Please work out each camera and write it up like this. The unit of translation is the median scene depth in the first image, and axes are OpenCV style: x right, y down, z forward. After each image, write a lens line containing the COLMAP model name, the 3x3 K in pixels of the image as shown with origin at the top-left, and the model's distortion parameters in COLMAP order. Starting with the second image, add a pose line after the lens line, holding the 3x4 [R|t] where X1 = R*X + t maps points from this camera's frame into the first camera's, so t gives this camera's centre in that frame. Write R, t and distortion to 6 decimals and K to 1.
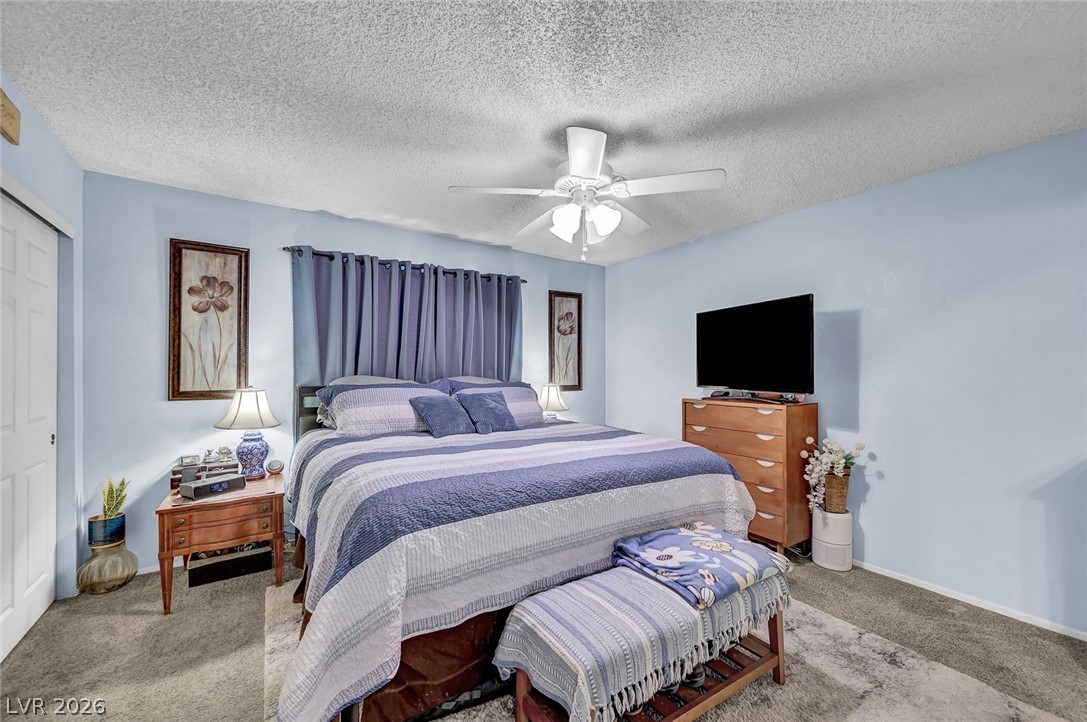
lens RADIAL K [[430.7, 0, 545.7], [0, 430.7, 376.9], [0, 0, 1]] dist [0.000643, 0.000472]
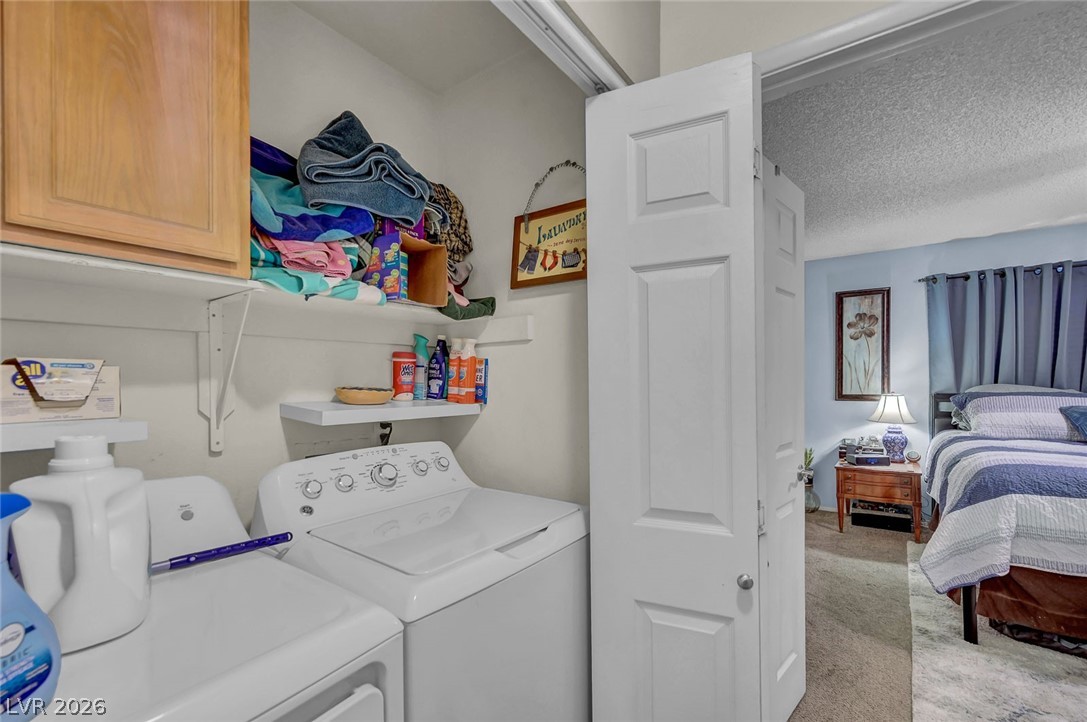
lens RADIAL K [[462.7, 0, 547.1], [0, 462.7, 374.7], [0, 0, 1]] dist [0.003496, 0.000564]
pose [[0.342527, -0.017221, -0.939350, 0.293946], [-0.008503, 0.999734, -0.021428, 0.008676], [0.939470, 0.015327, 0.342289, -0.490869]]
